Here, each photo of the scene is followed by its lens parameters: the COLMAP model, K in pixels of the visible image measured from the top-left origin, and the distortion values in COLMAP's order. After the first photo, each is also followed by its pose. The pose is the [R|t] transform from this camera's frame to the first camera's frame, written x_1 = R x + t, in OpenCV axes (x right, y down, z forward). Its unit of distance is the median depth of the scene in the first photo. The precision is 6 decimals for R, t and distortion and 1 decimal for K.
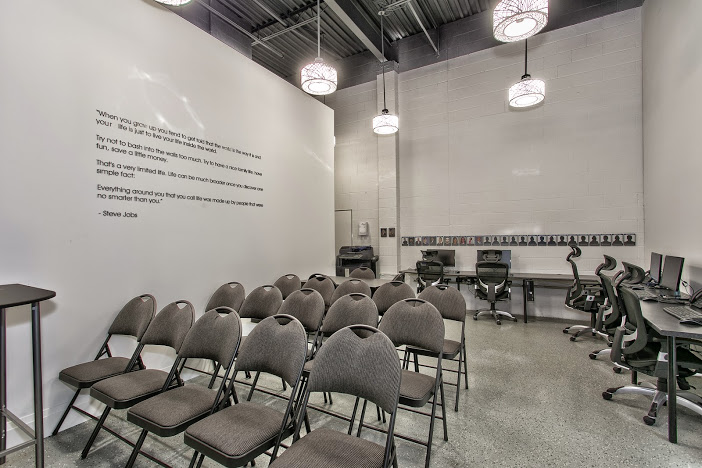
lens RADIAL K [[330.9, 0, 350.3], [0, 330.9, 236.7], [0, 0, 1]] dist [-0.002116, -0.000703]
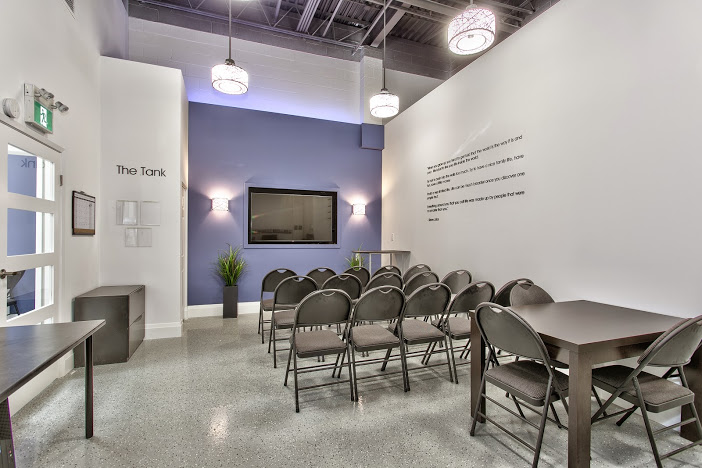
lens RADIAL K [[330.9, 0, 351.1], [0, 330.9, 235.9], [0, 0, 1]] dist [-0.002116, -0.000703]
pose [[-0.625642, 0.003697, -0.780101, 0.921284], [0.007480, 0.999971, -0.001260, 0.019072], [0.780074, -0.006623, -0.625652, 1.640763]]
